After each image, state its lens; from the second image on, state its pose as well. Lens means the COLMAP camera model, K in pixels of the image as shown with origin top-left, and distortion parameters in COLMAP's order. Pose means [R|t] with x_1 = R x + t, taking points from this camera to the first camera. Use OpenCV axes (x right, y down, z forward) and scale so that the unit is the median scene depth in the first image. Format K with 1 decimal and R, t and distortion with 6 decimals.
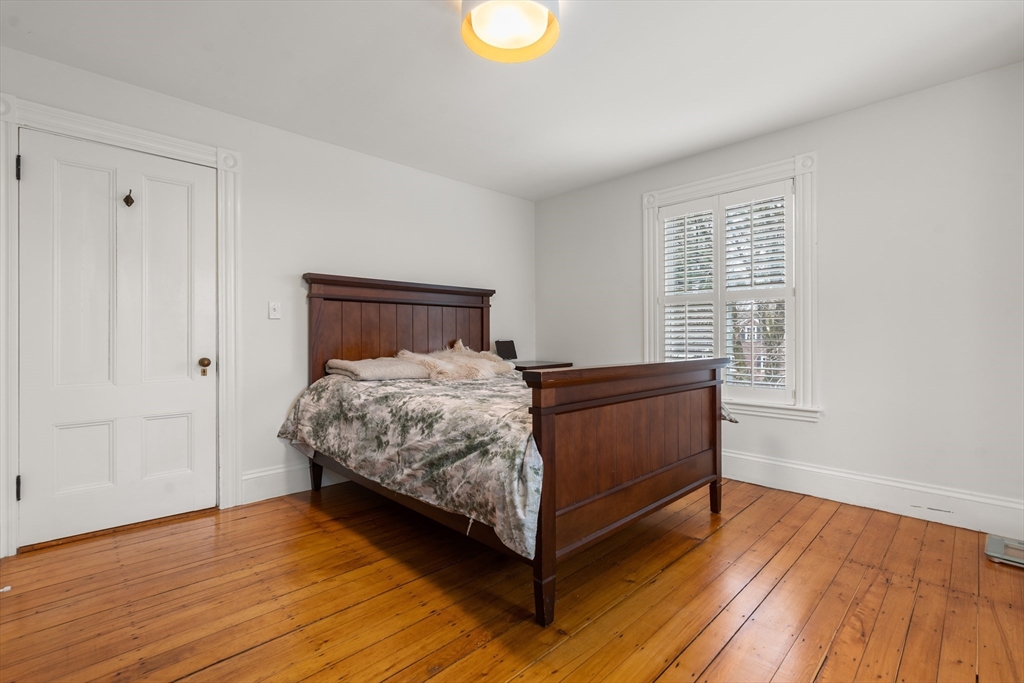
lens RADIAL K [[455.1, 0, 505.4], [0, 455.1, 337.6], [0, 0, 1]] dist [-0.004676, 0.000797]
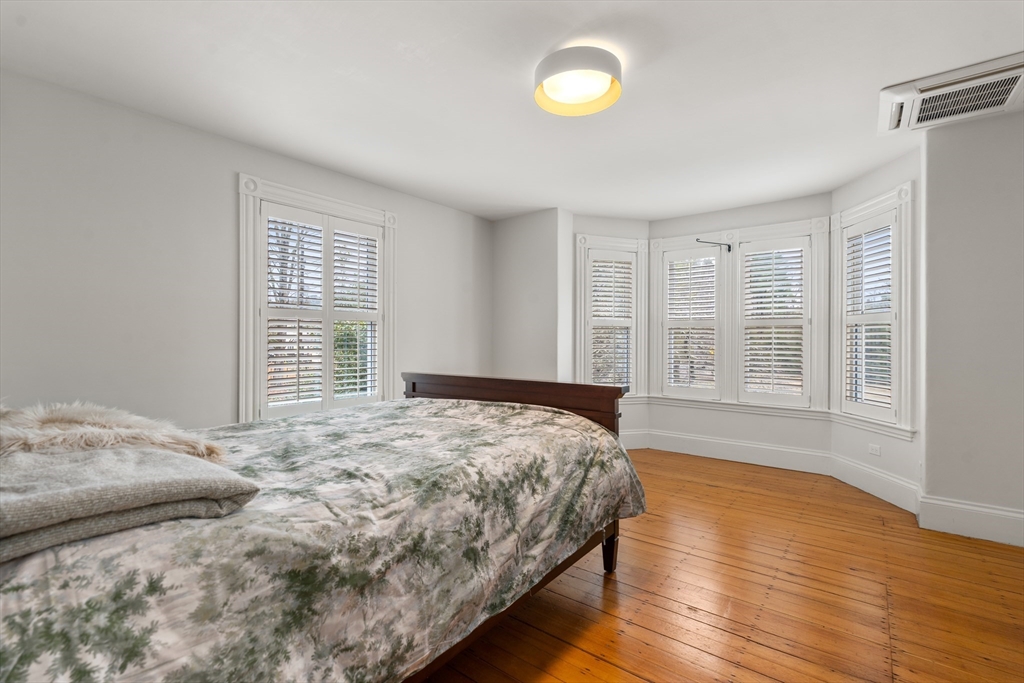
lens RADIAL K [[455.1, 0, 514.0], [0, 455.1, 341.8], [0, 0, 1]] dist [-0.004676, 0.000797]
pose [[-0.134204, -0.002219, 0.990951, -0.893013], [0.001847, 0.999995, 0.002490, -0.045407], [-0.990952, 0.002165, -0.134200, 1.071667]]
